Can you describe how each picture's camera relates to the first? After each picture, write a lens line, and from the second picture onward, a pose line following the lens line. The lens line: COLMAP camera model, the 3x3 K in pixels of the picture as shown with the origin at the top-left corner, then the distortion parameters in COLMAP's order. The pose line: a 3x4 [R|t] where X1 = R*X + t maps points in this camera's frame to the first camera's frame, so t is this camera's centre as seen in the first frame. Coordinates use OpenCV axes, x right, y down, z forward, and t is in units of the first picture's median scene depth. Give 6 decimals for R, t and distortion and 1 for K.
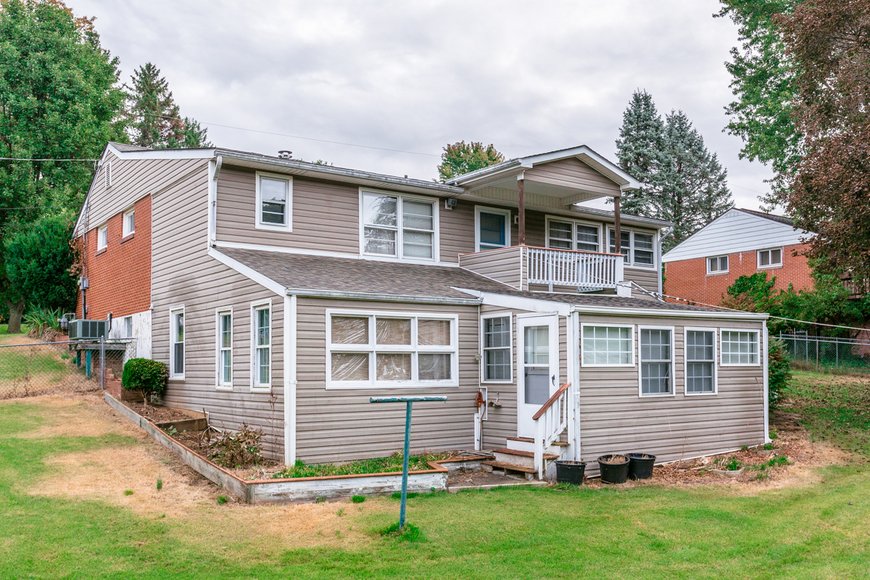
lens RADIAL K [[800.8, 0, 434.9], [0, 800.8, 292.7], [0, 0, 1]] dist [-0.006160, 0.000000]
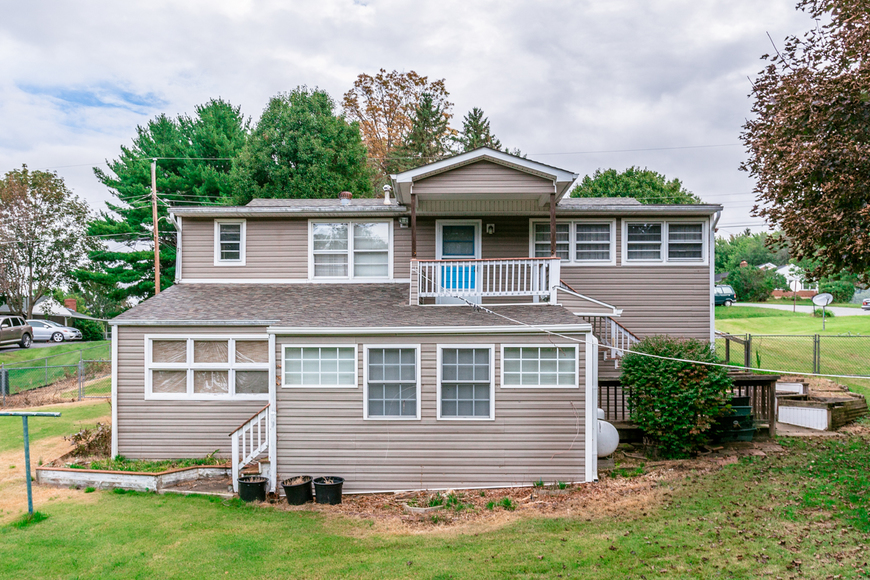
lens RADIAL K [[723.7, 0, 436.4], [0, 723.7, 315.3], [0, 0, 1]] dist [-0.022327, -0.000341]
pose [[0.796392, -0.033121, -0.603874, 0.786016], [0.053518, 0.998442, 0.015818, -0.002915], [0.602409, -0.044915, 0.796923, 0.339105]]
